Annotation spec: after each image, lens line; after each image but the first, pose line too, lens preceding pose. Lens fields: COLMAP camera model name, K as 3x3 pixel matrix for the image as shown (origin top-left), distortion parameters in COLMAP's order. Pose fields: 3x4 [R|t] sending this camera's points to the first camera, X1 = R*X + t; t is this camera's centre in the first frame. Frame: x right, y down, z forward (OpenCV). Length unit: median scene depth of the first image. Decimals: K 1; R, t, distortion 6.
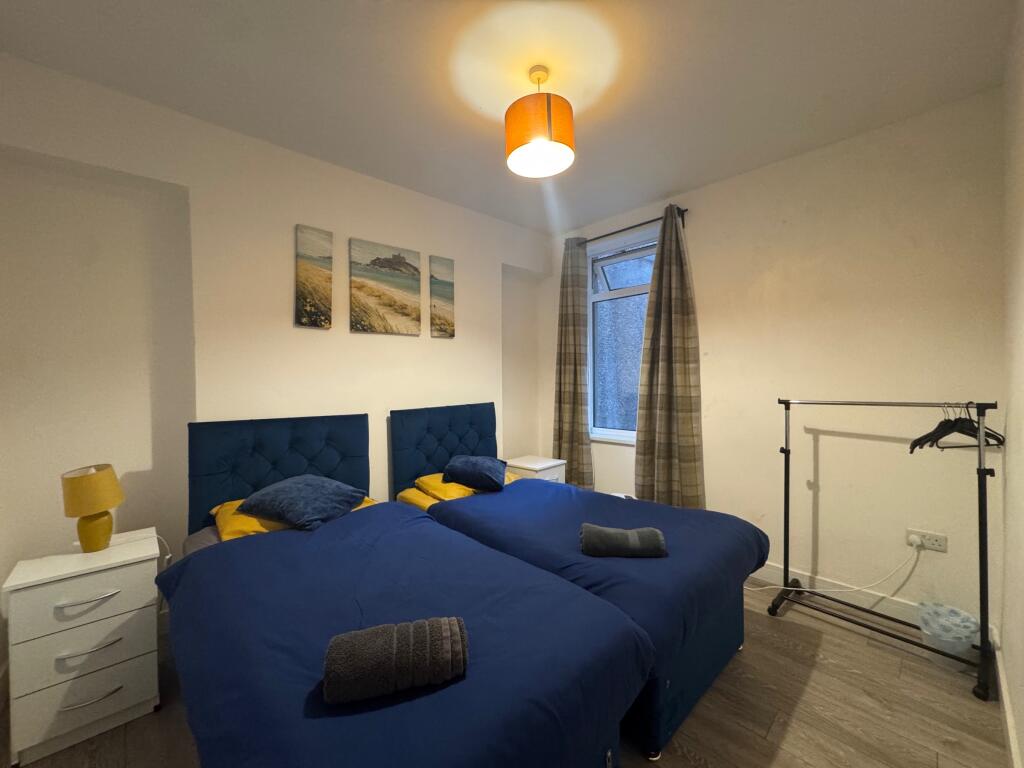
lens RADIAL K [[406.9, 0, 512.0], [0, 406.9, 384.0], [0, 0, 1]] dist [-0.002104, -0.000200]
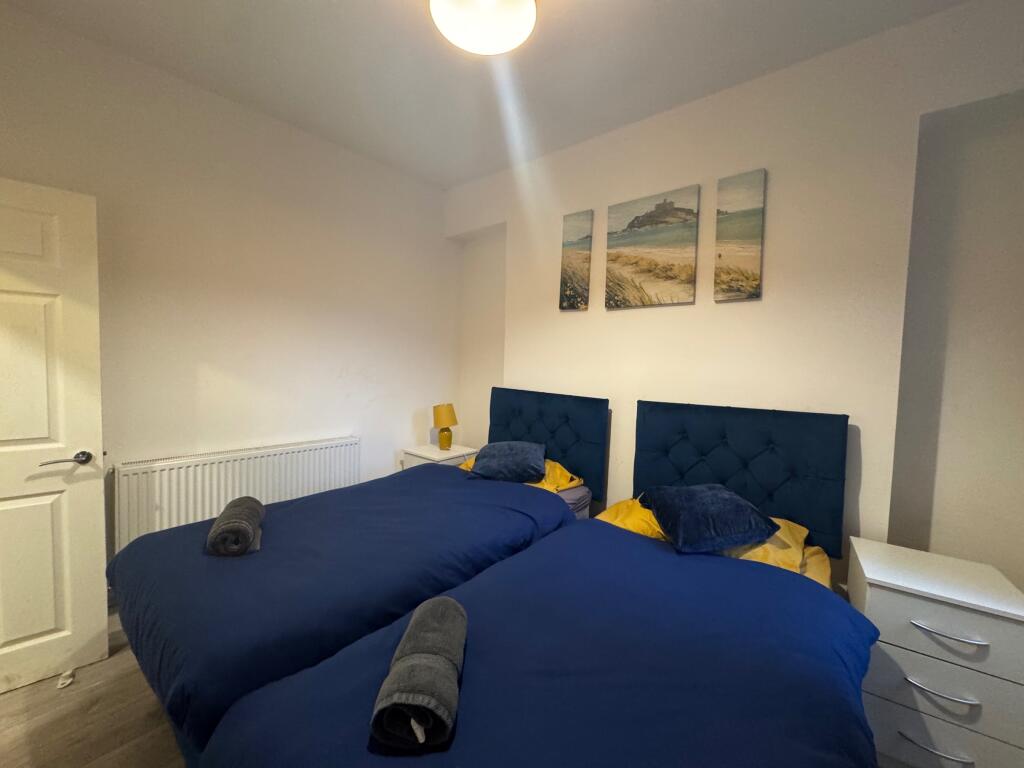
lens RADIAL K [[406.9, 0, 512.0], [0, 406.9, 384.0], [0, 0, 1]] dist [-0.002104, -0.000200]
pose [[0.145008, 0.066180, -0.987215, 0.479150], [-0.047845, 0.997062, 0.059812, -0.004220], [0.988273, 0.038560, 0.147748, 0.625017]]
